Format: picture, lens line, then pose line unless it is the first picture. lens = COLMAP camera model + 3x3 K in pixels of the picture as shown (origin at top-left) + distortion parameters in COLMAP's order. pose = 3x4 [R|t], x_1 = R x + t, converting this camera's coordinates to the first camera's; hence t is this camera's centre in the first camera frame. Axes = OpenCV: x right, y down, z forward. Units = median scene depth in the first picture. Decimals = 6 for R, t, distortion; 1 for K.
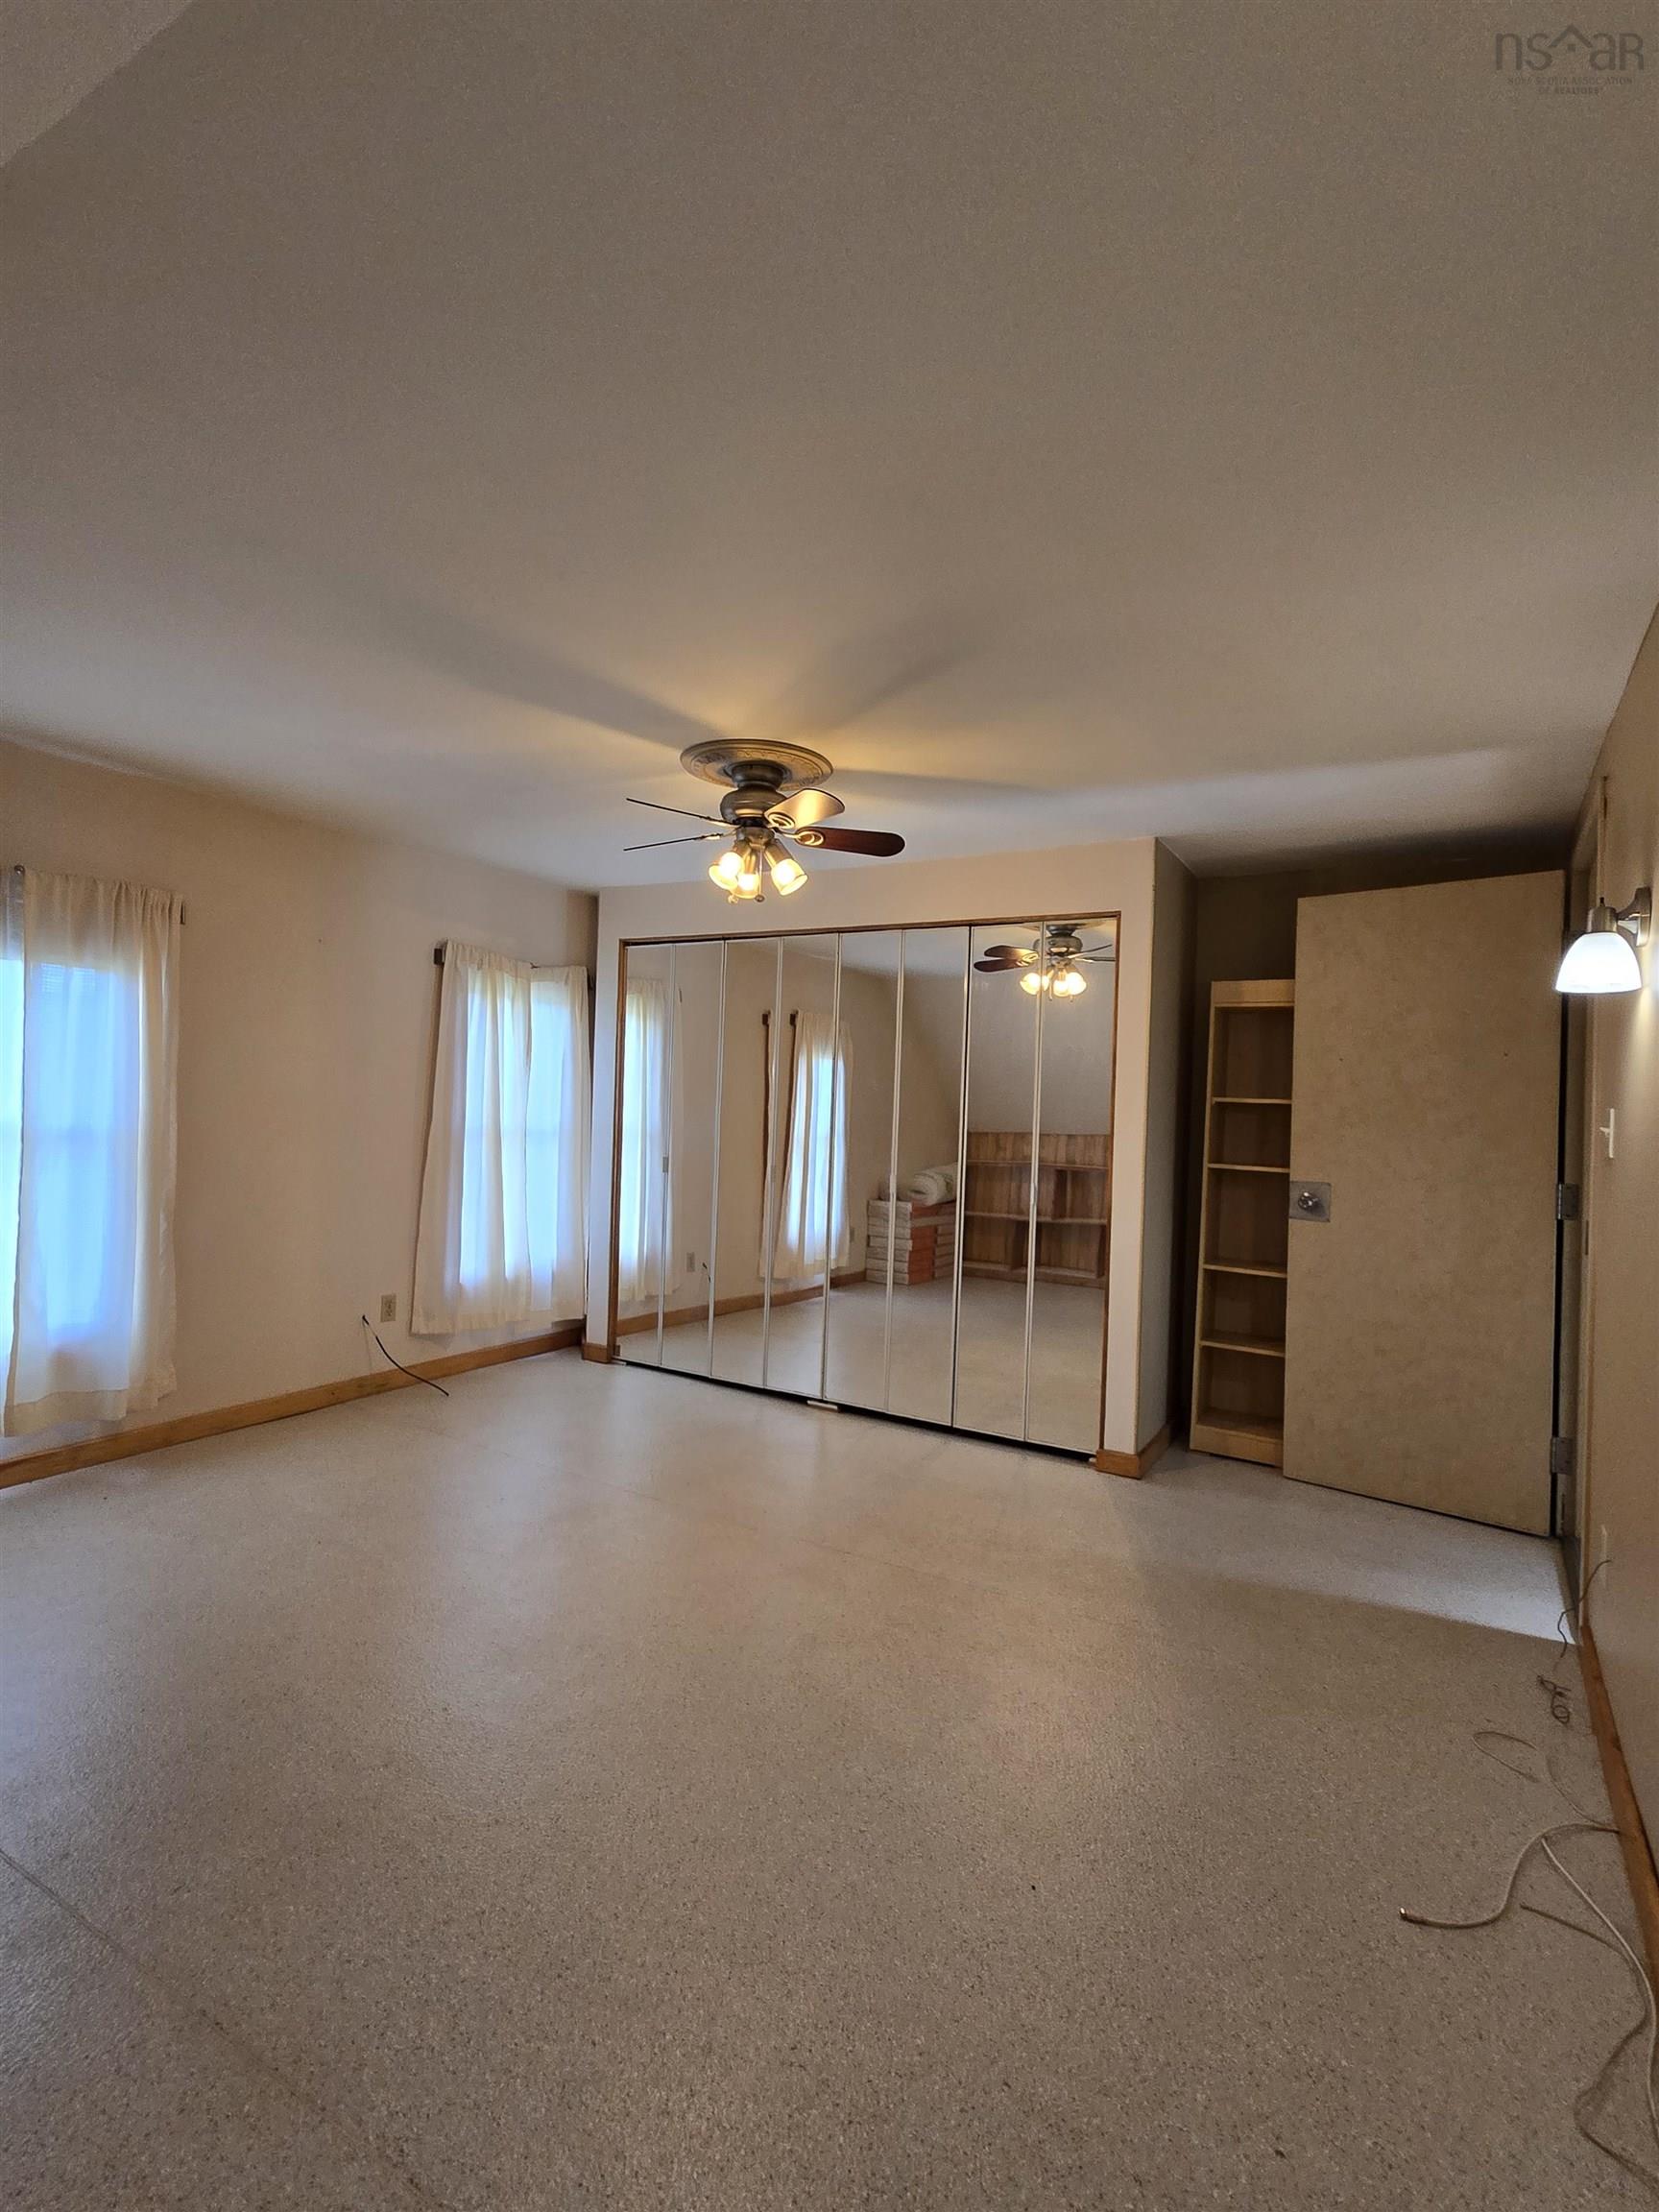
lens RADIAL K [[1013.9, 0, 830.6], [0, 1013.9, 1107.0], [0, 0, 1]] dist [0.000931, 0.000122]
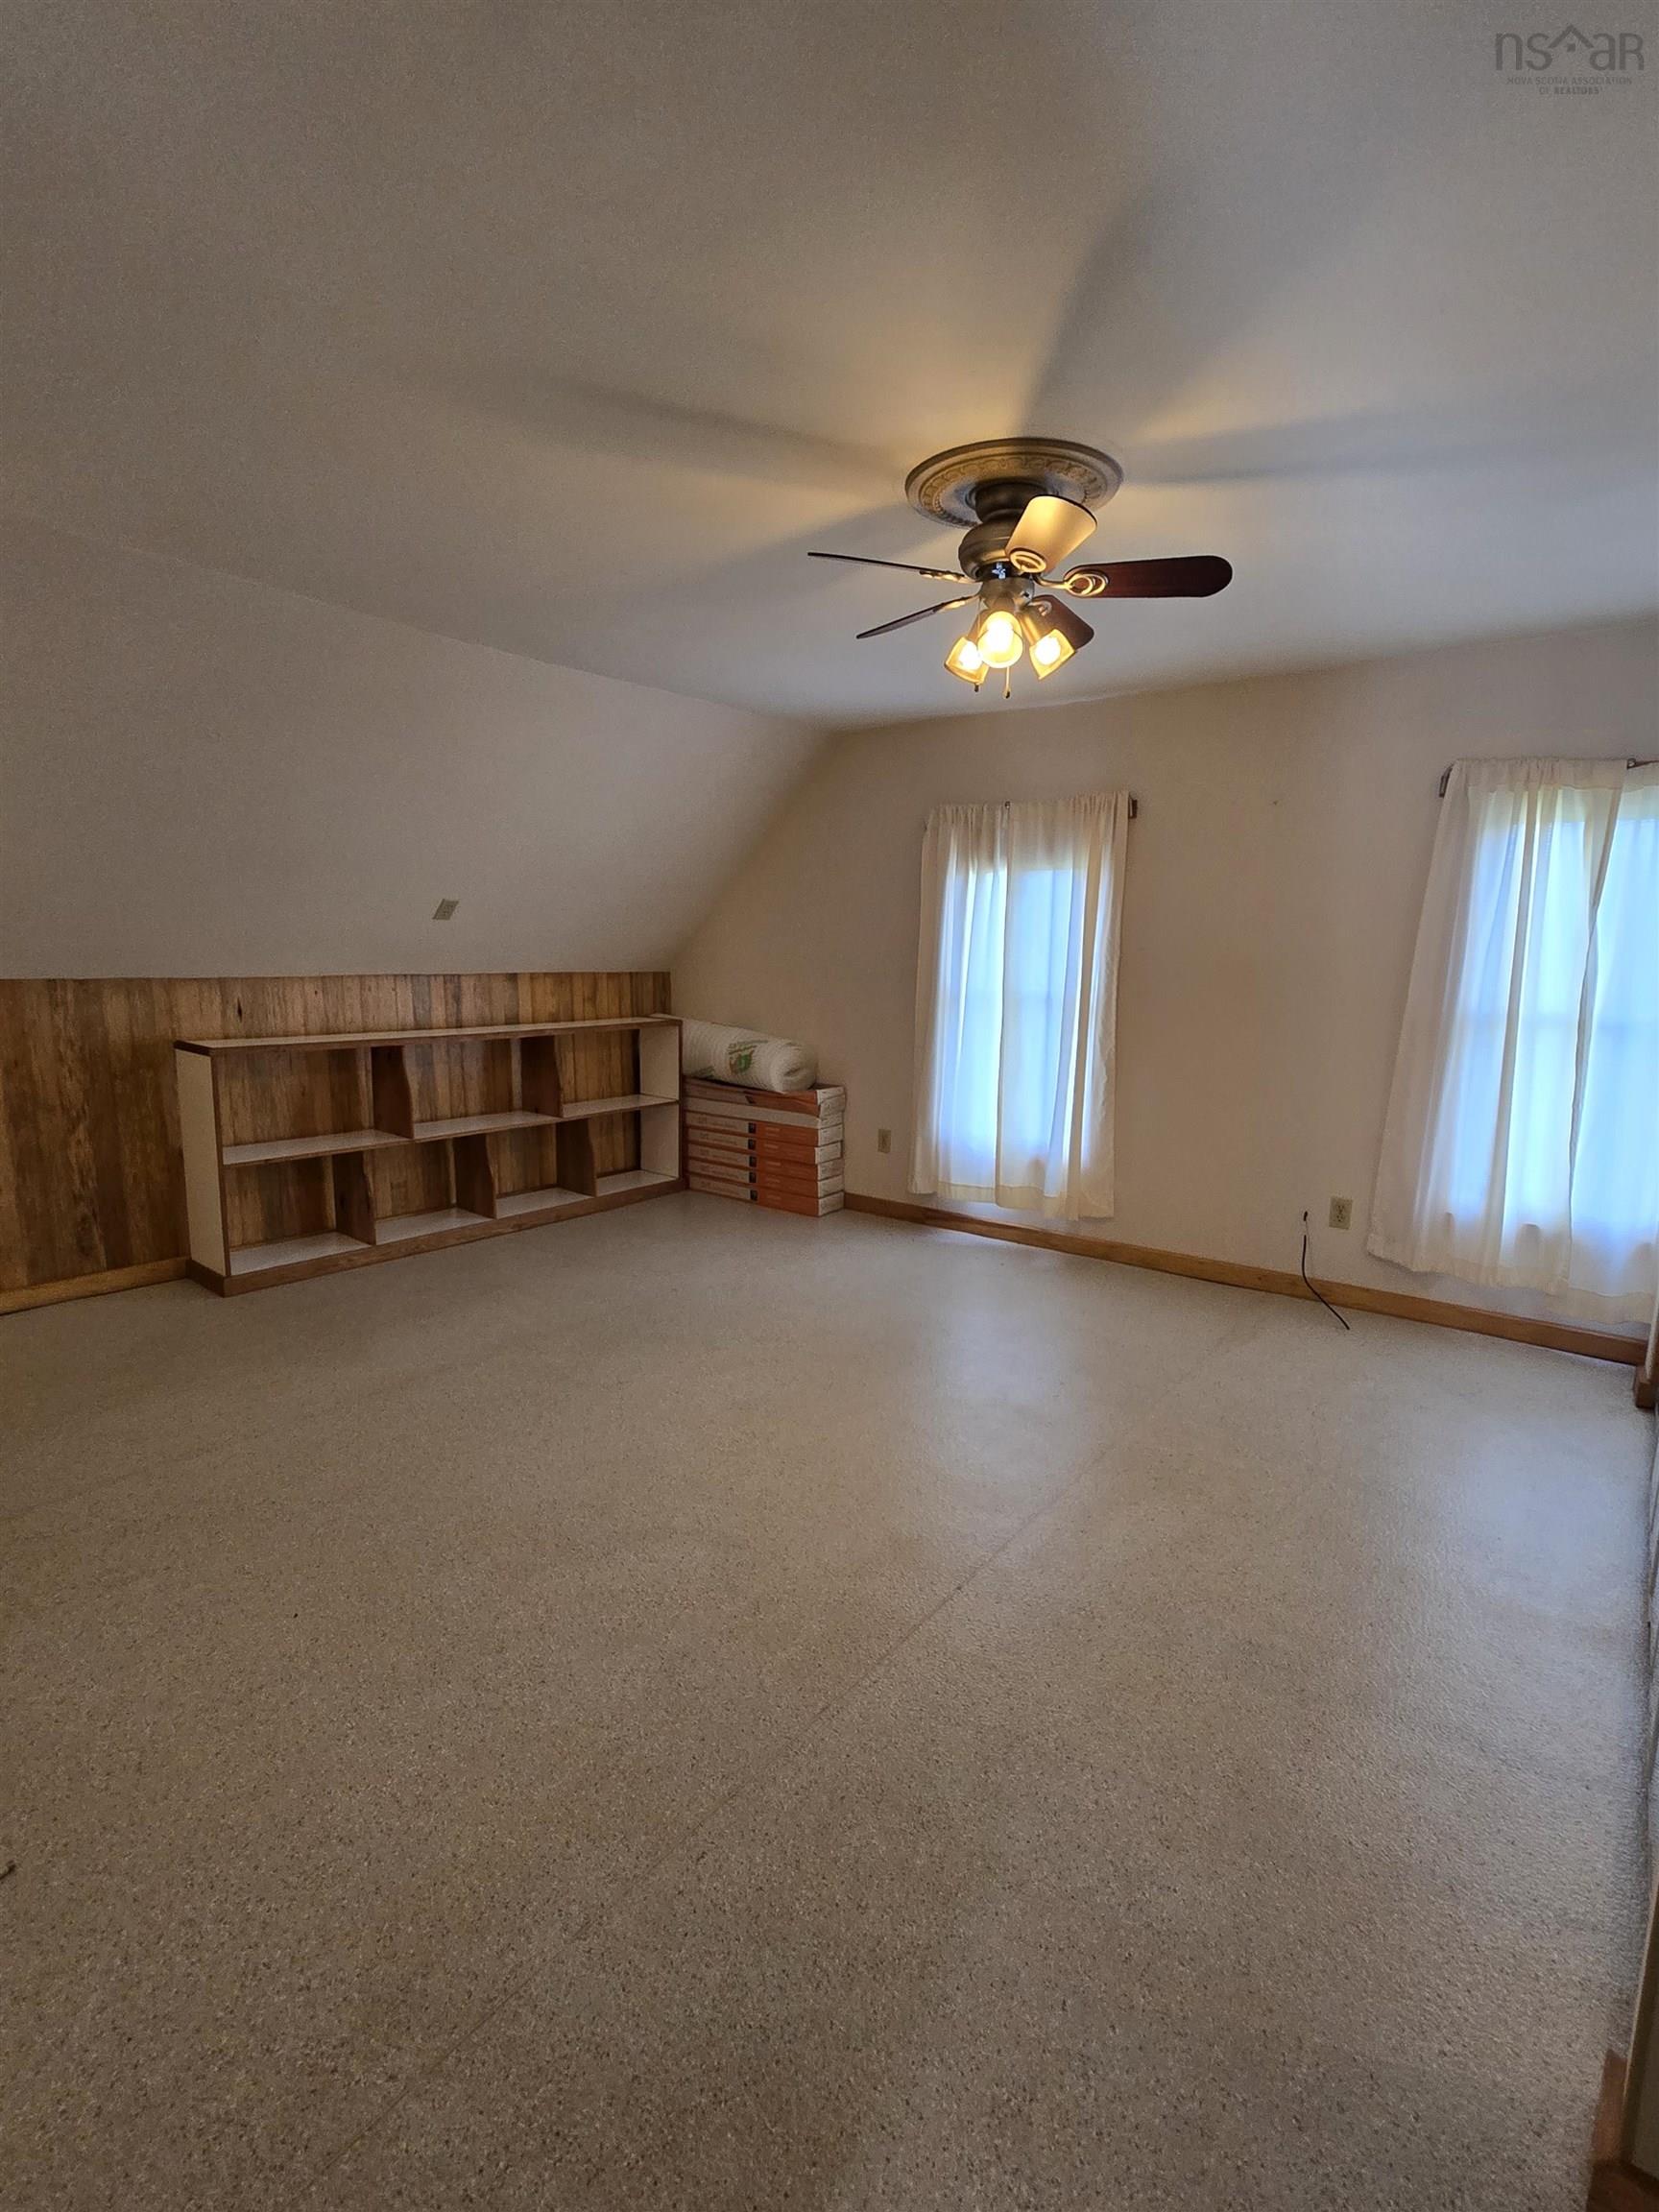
lens RADIAL K [[1019.8, 0, 831.8], [0, 1019.8, 1108.1], [0, 0, 1]] dist [-0.001597, -0.000115]
pose [[-0.075196, 0.119339, -0.990002, 0.464779], [-0.021442, 0.992390, 0.121255, 0.010192], [0.996938, 0.030346, -0.072065, 0.626005]]
